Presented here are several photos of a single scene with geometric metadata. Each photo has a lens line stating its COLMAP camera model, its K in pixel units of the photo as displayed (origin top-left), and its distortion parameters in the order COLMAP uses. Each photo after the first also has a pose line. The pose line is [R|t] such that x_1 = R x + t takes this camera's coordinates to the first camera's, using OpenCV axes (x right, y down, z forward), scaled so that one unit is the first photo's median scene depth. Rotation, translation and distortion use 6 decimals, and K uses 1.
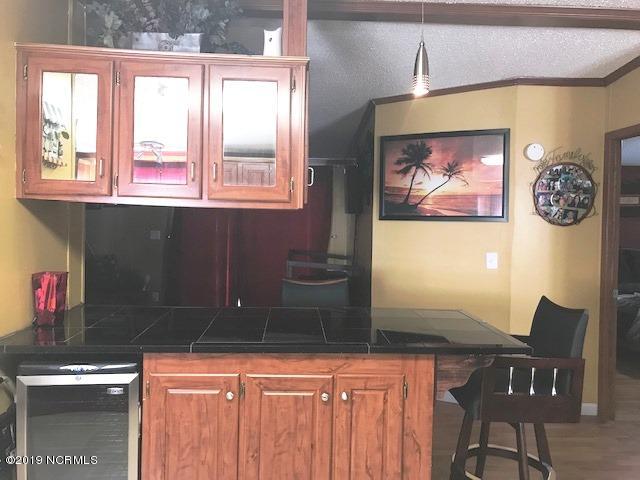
lens RADIAL K [[514.1, 0, 318.9], [0, 514.1, 238.5], [0, 0, 1]] dist [0.016356, -0.032639]
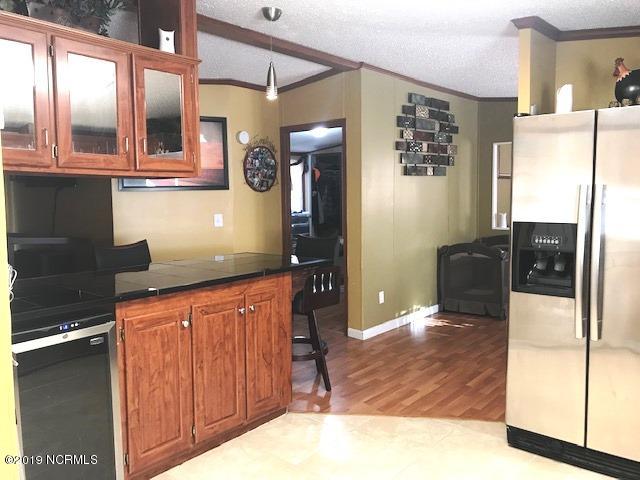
lens RADIAL K [[514.1, 0, 318.3], [0, 514.1, 239.1], [0, 0, 1]] dist [0.016356, -0.032639]
pose [[0.673156, -0.088839, 0.734144, -0.696049], [0.053938, 0.996012, 0.071070, 0.018093], [-0.737530, -0.008243, 0.675264, -0.084863]]
